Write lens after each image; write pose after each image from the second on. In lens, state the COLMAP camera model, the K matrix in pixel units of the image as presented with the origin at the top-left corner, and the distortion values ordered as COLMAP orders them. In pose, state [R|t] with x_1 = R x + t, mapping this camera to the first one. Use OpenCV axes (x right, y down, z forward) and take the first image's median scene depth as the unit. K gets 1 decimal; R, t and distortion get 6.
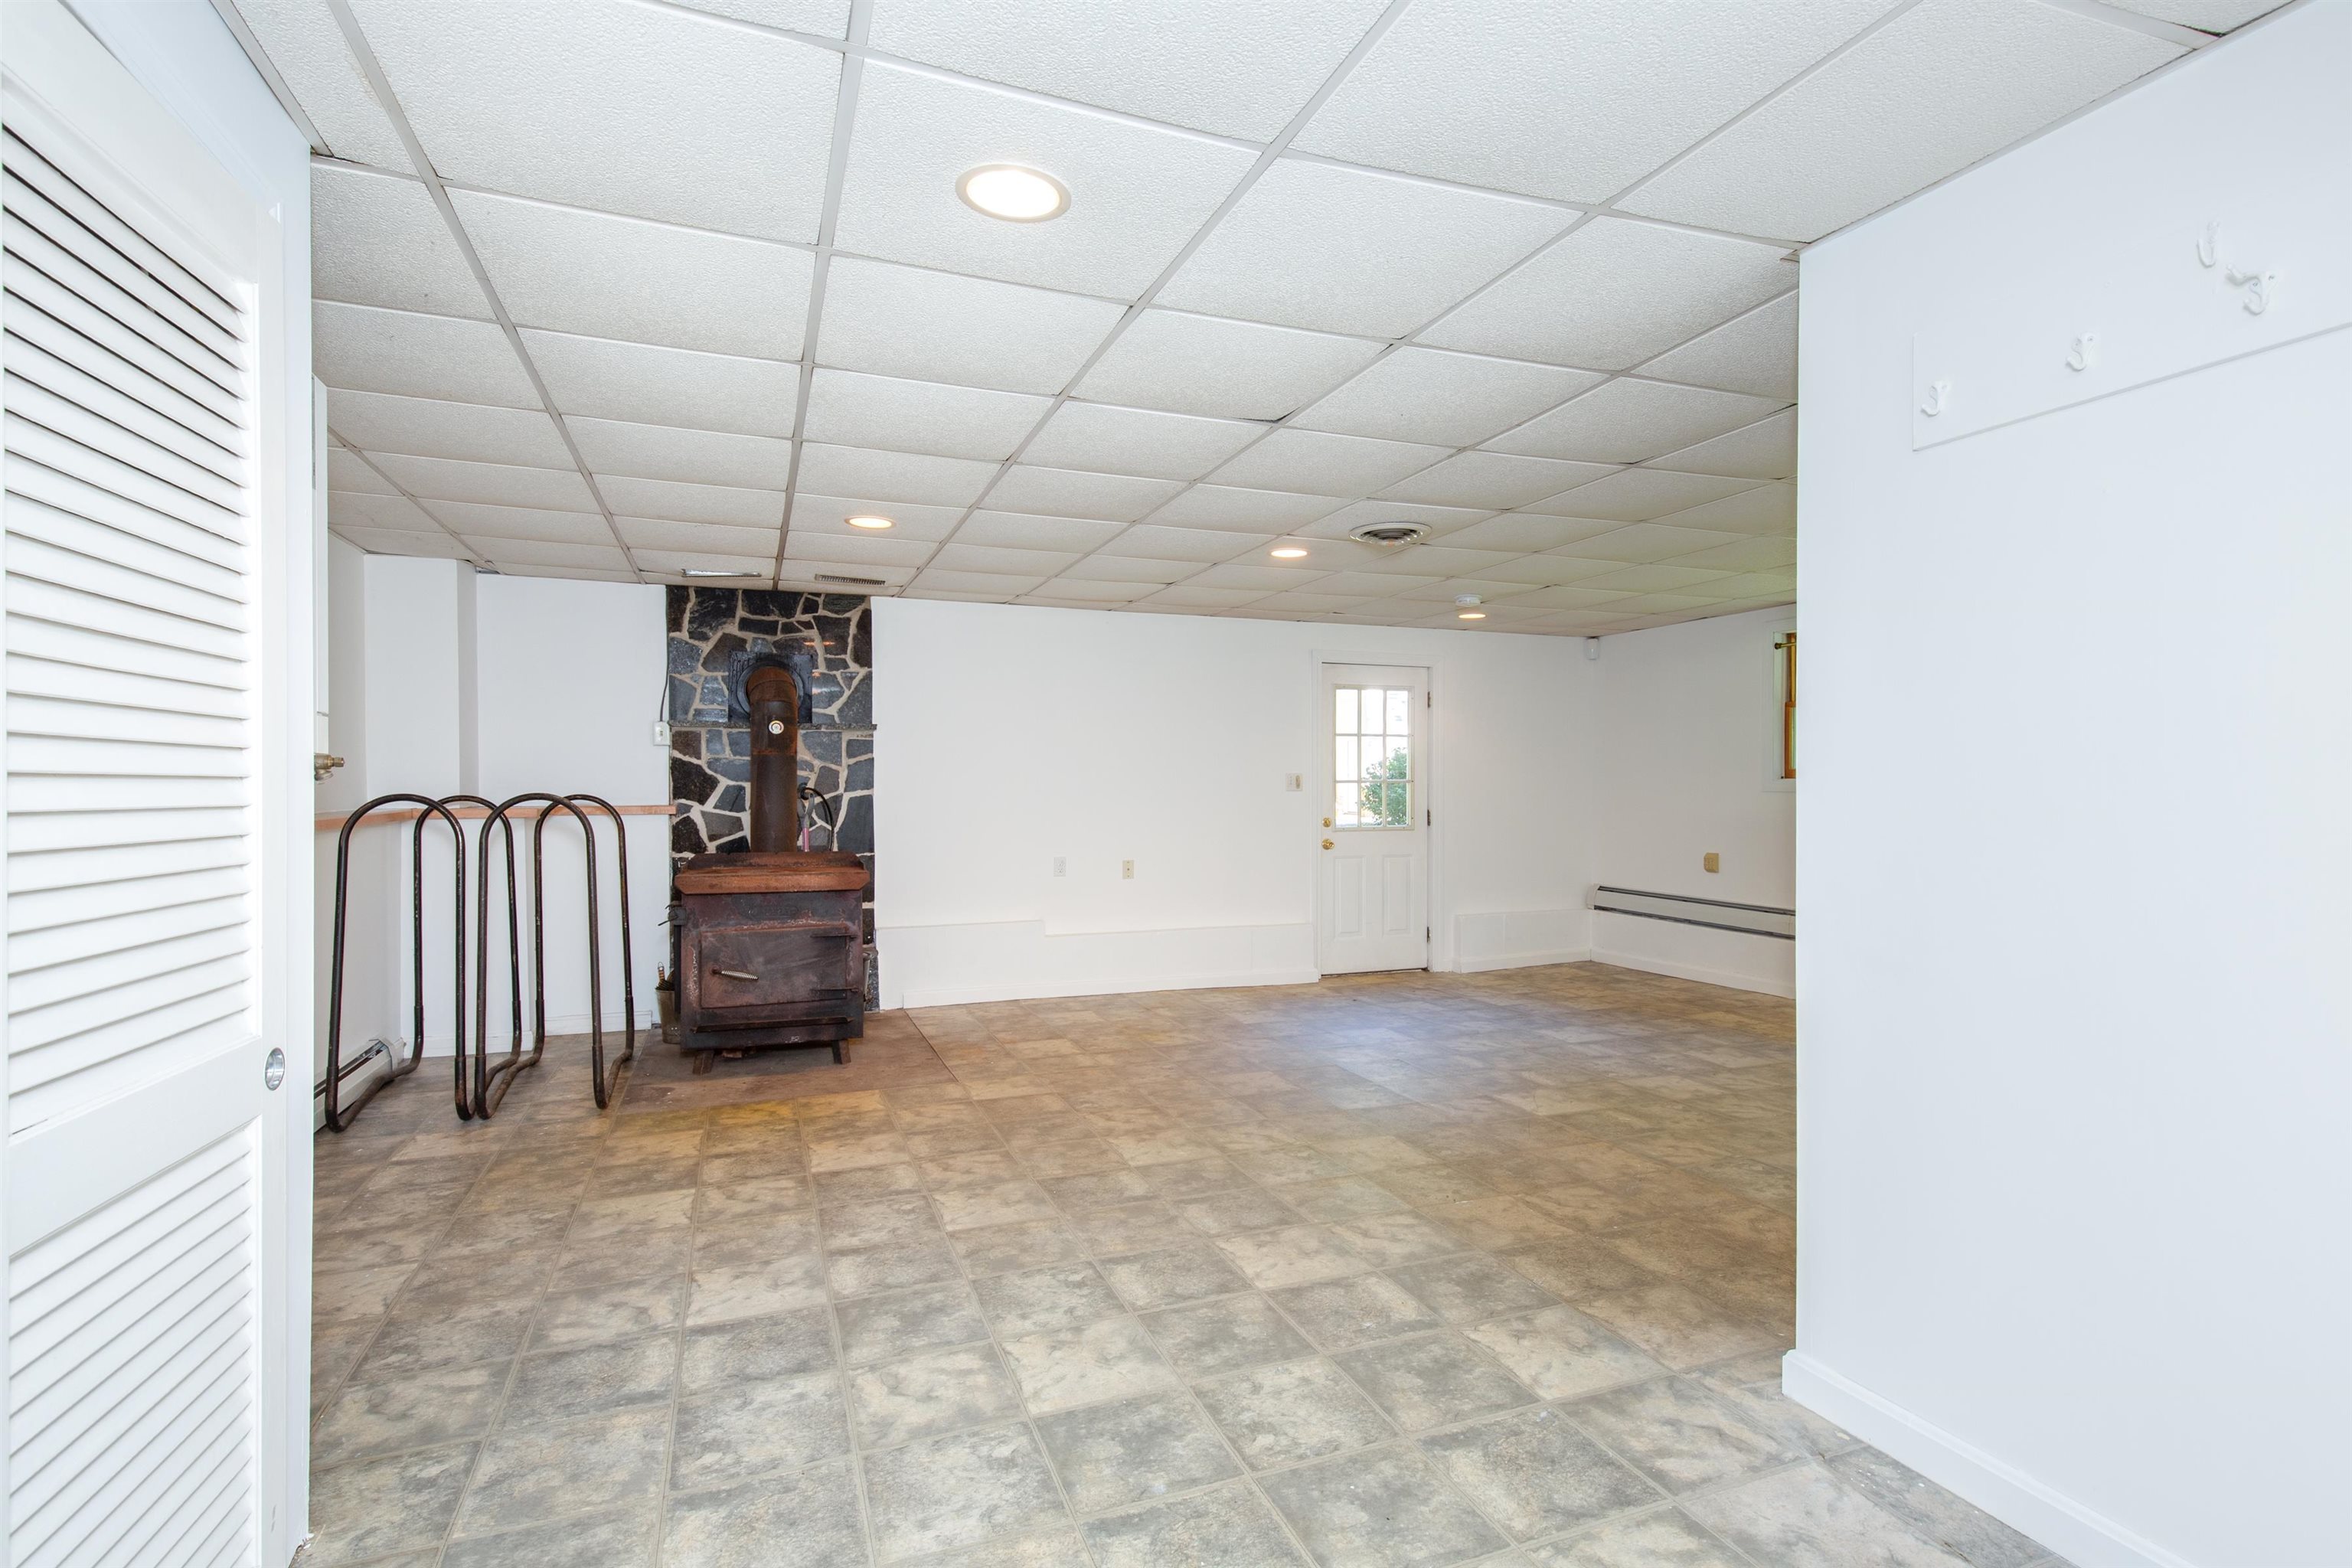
lens RADIAL K [[1081.0, 0, 1196.6], [0, 1081.0, 782.1], [0, 0, 1]] dist [0.006252, -0.001330]
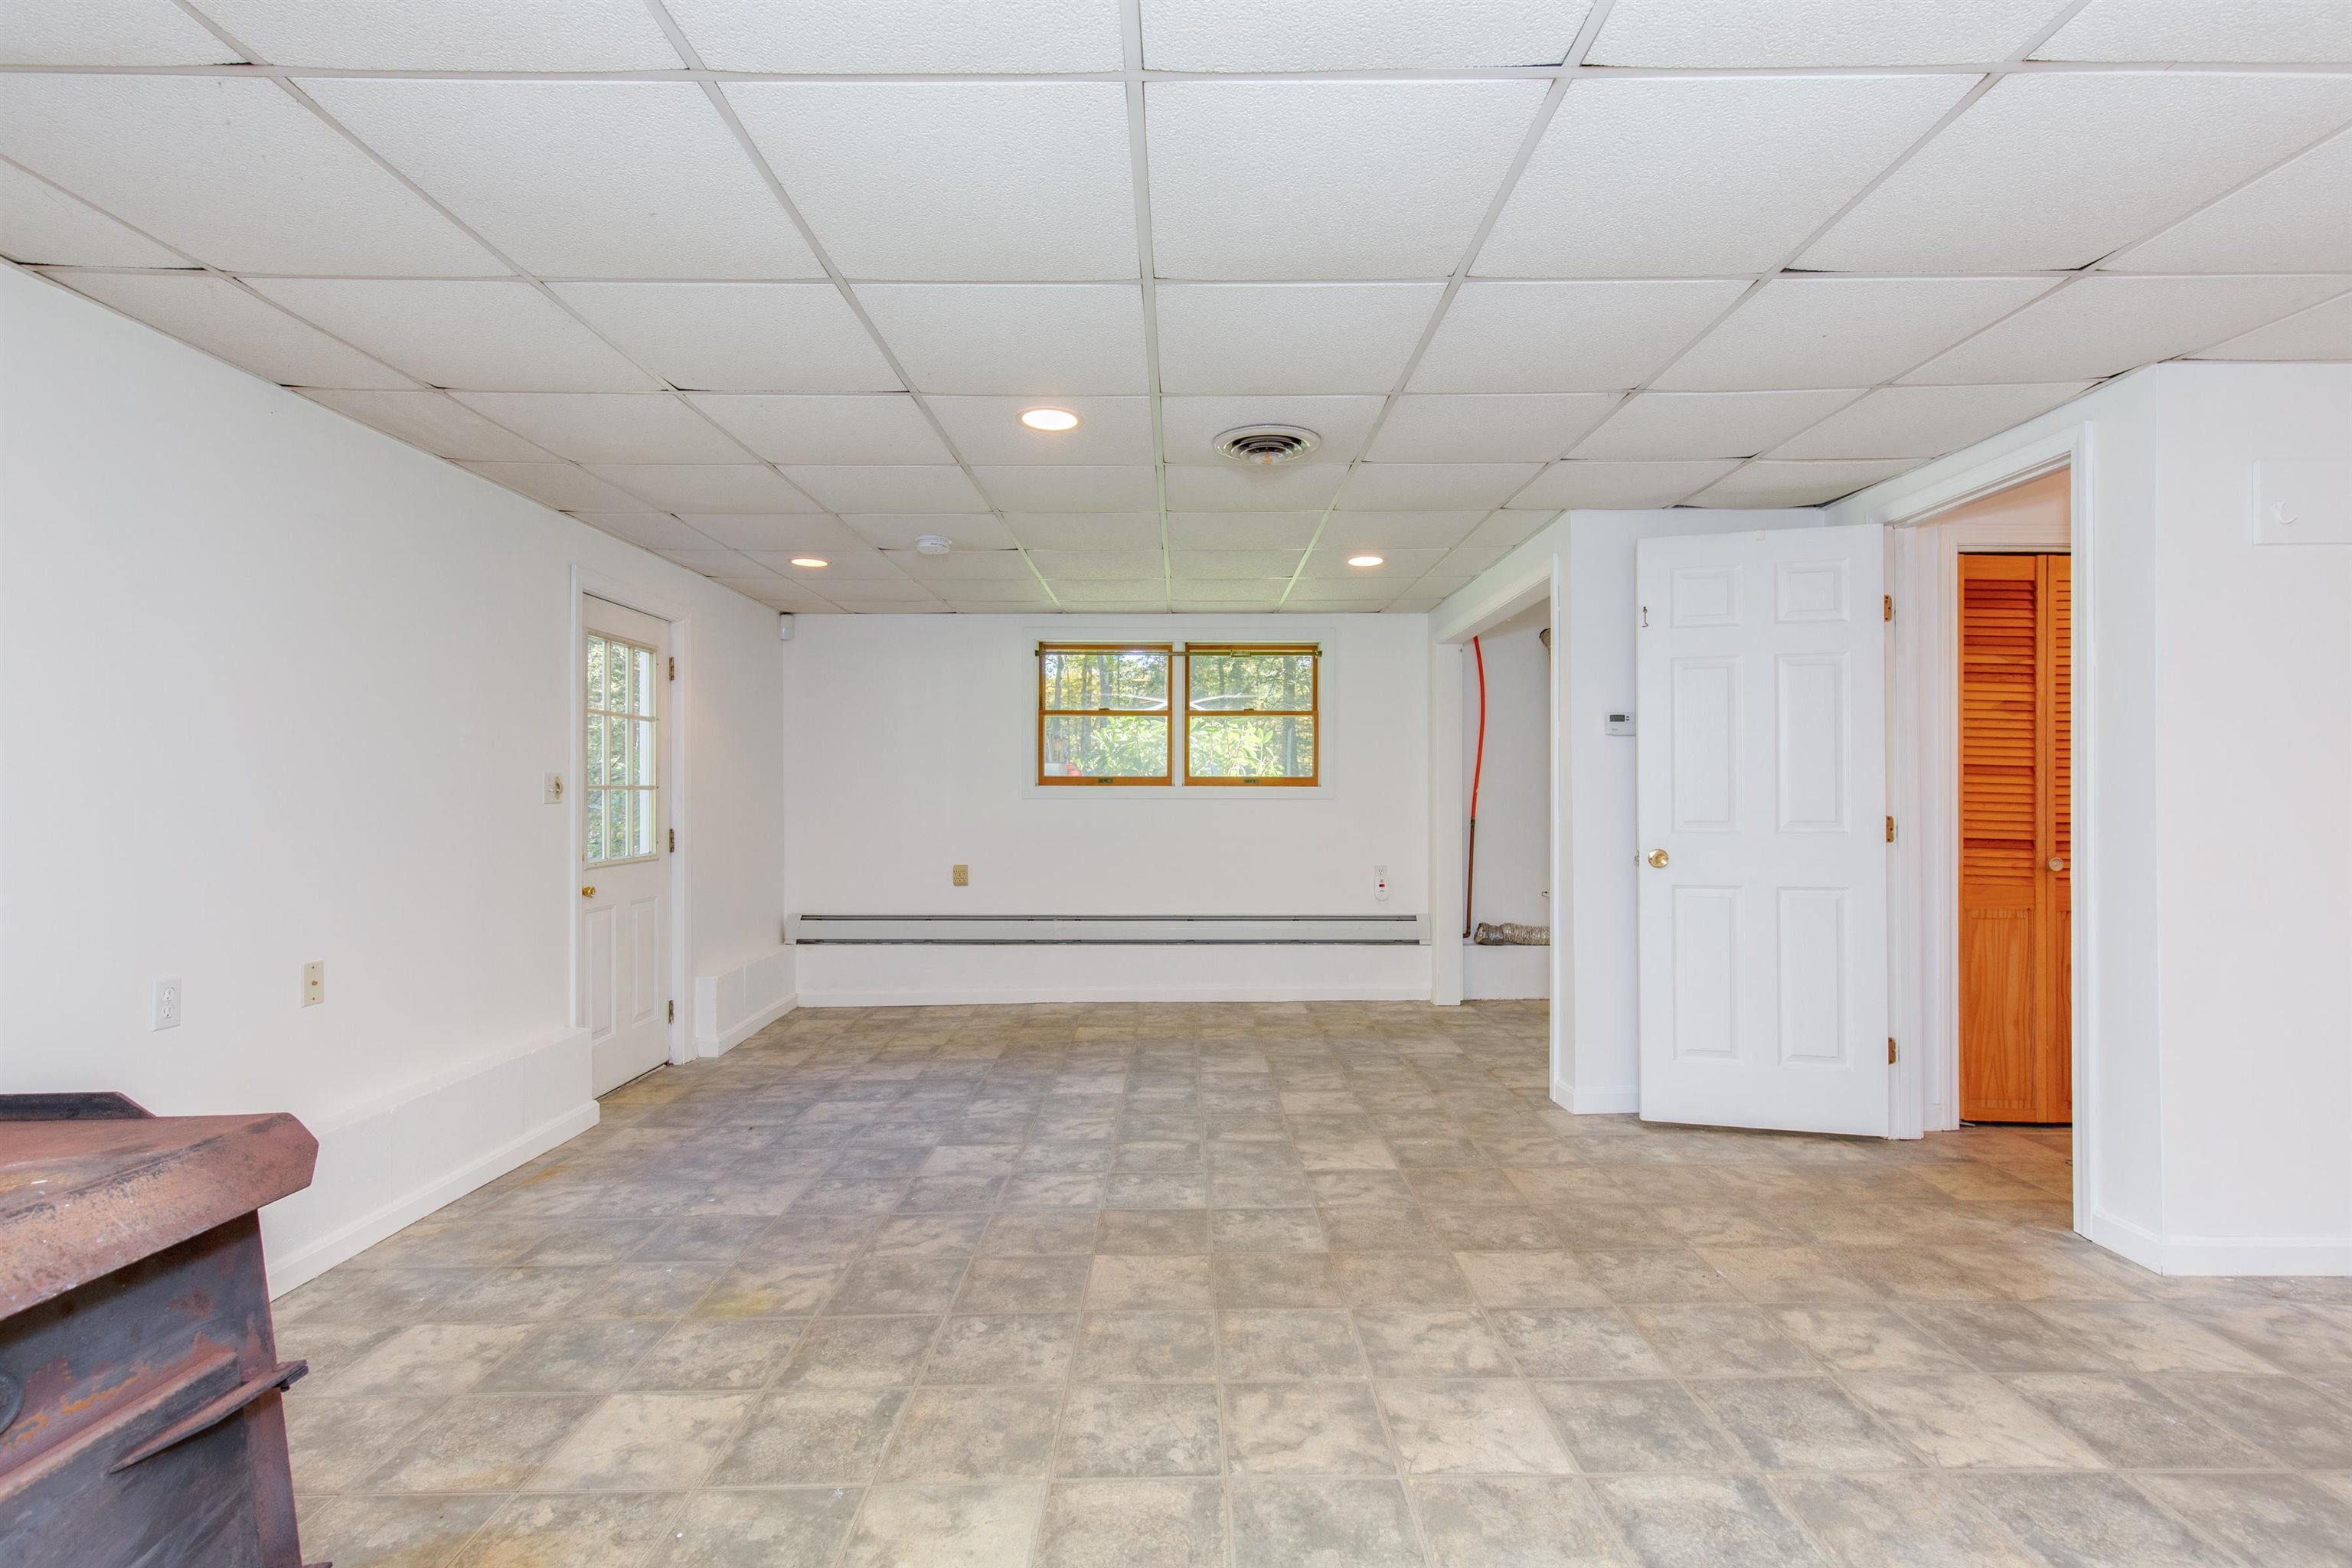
lens RADIAL K [[1081.0, 0, 1185.8], [0, 1081.0, 787.6], [0, 0, 1]] dist [0.006252, -0.001330]
pose [[0.389301, 0.002224, 0.921108, -0.619398], [0.002997, 0.999989, -0.003681, 0.005949], [-0.921106, 0.004193, 0.389290, 0.924695]]
